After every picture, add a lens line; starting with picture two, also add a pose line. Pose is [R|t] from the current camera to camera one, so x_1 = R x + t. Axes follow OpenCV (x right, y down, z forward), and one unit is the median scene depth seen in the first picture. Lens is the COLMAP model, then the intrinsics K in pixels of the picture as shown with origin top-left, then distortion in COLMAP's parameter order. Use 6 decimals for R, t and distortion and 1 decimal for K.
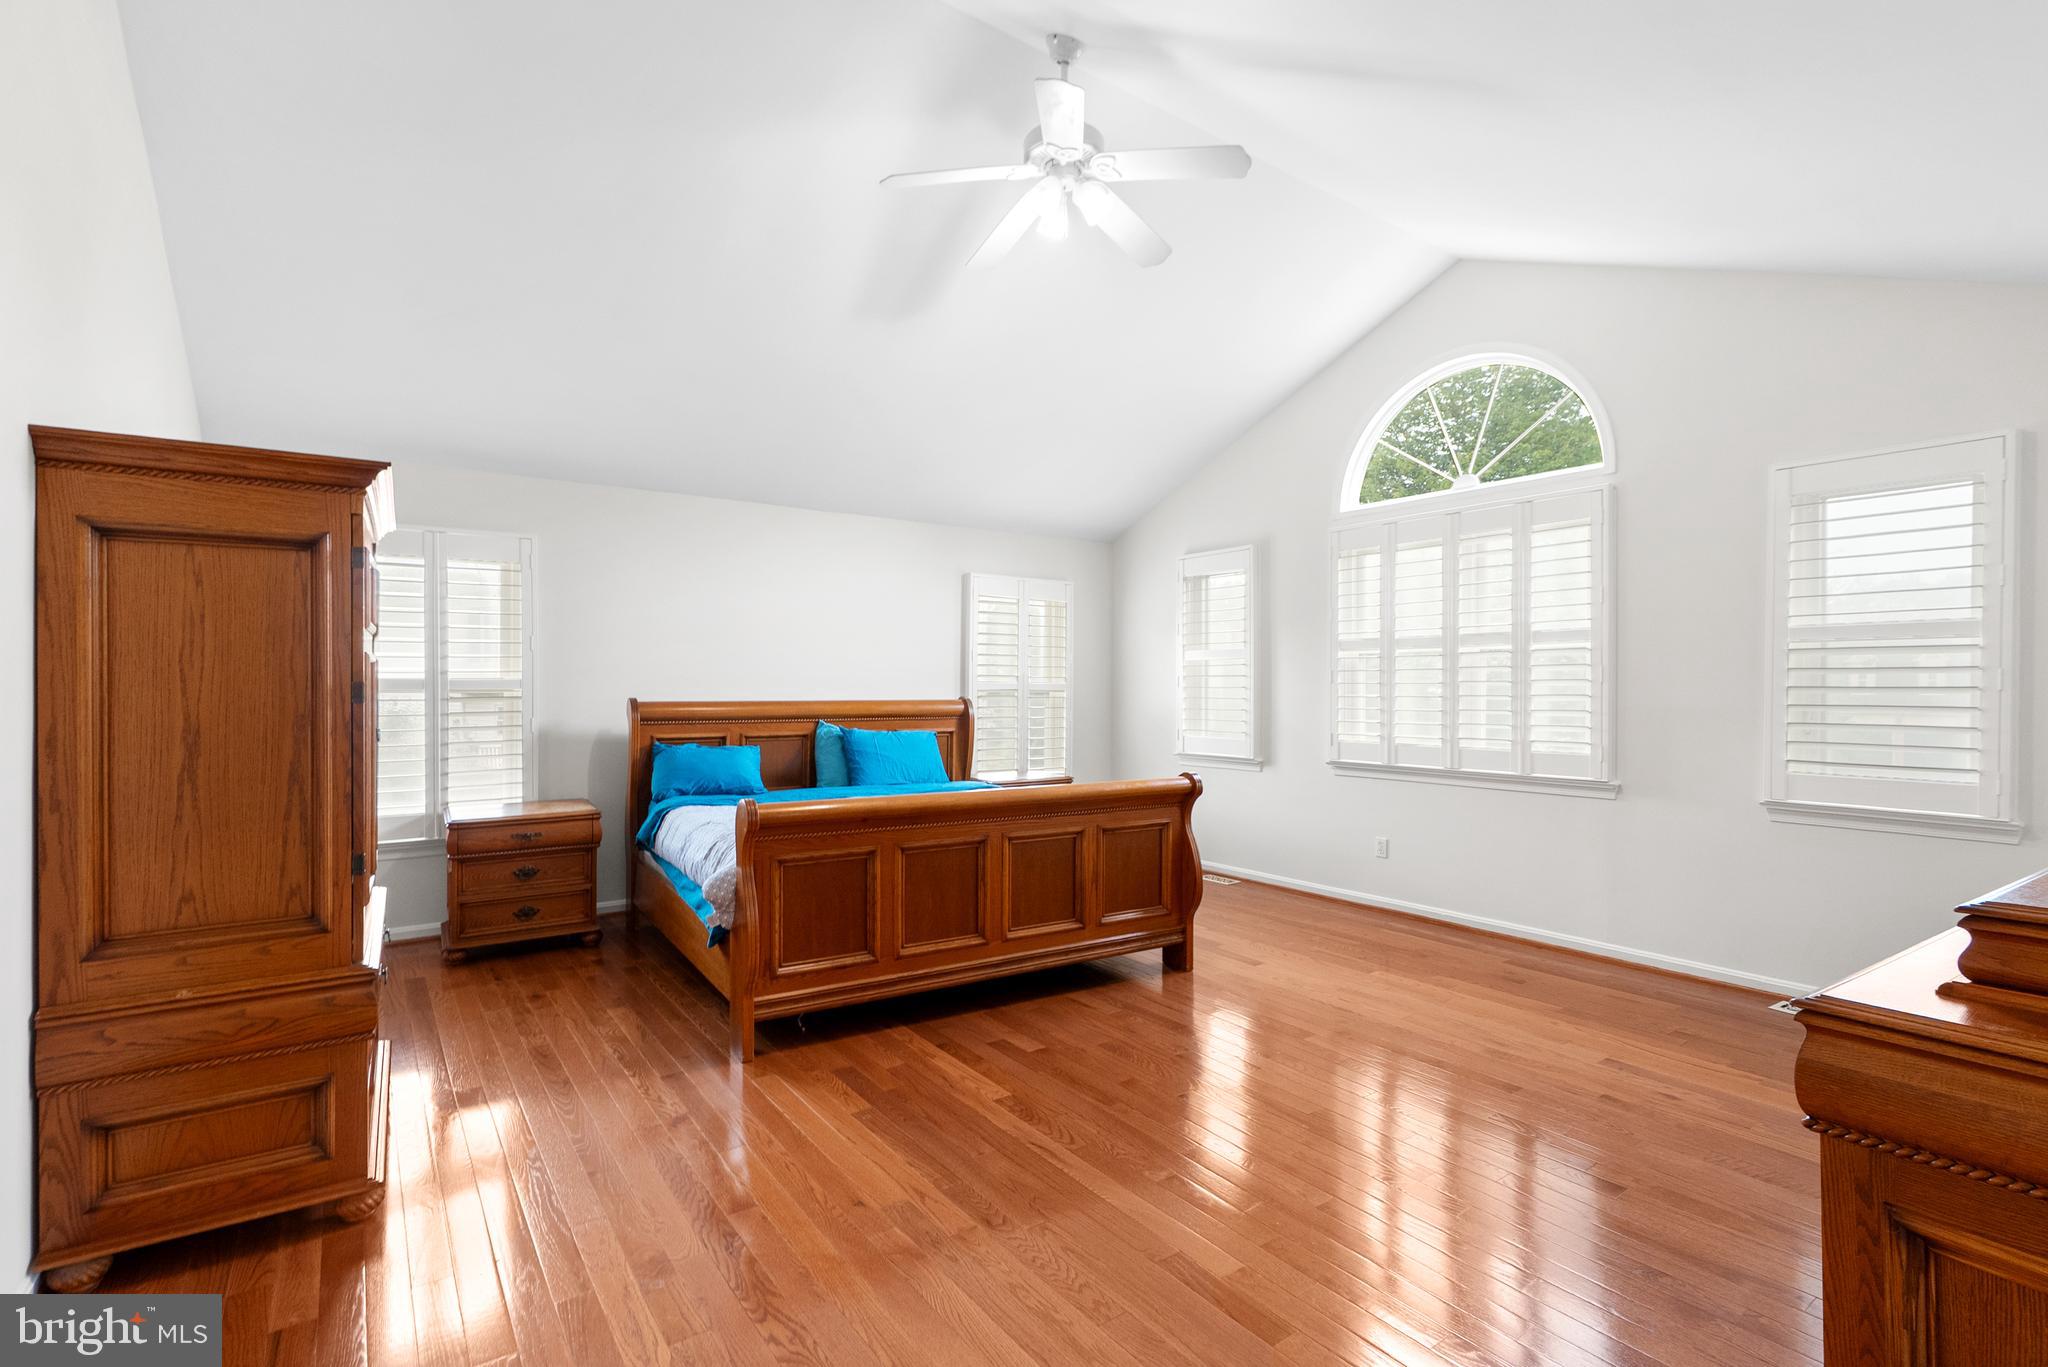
lens RADIAL K [[941.7, 0, 1028.1], [0, 941.7, 683.6], [0, 0, 1]] dist [-0.000290, 0.003550]
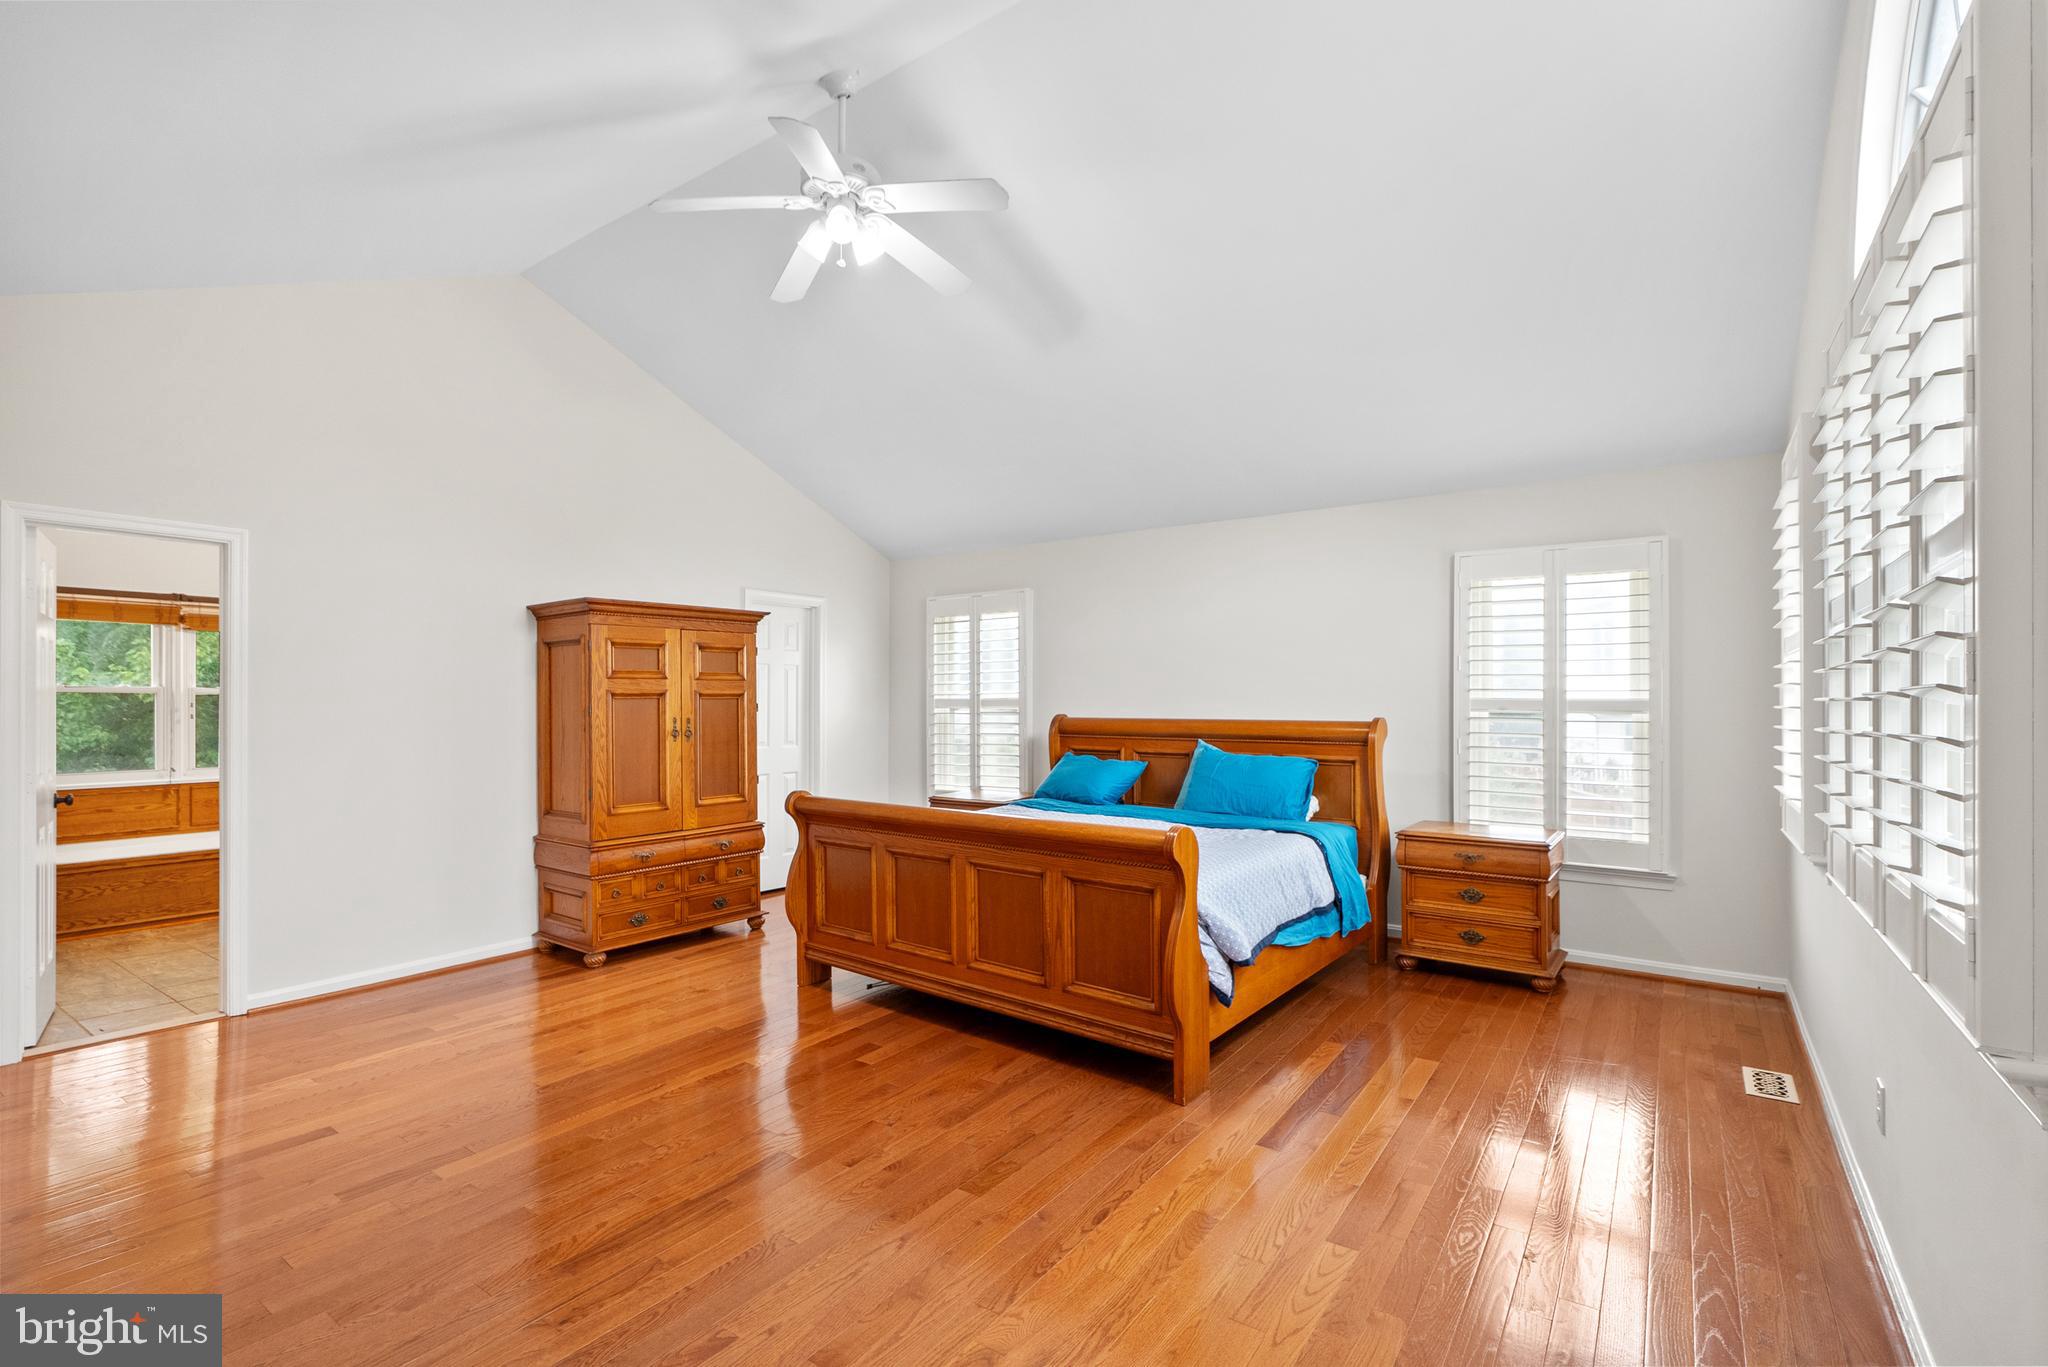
lens RADIAL K [[941.7, 0, 1018.9], [0, 941.7, 694.4], [0, 0, 1]] dist [-0.000290, 0.003550]
pose [[0.317510, -0.008488, -0.948217, 0.900107], [0.007059, 0.999953, -0.006587, -0.003037], [0.948229, -0.004602, 0.317555, 0.726142]]
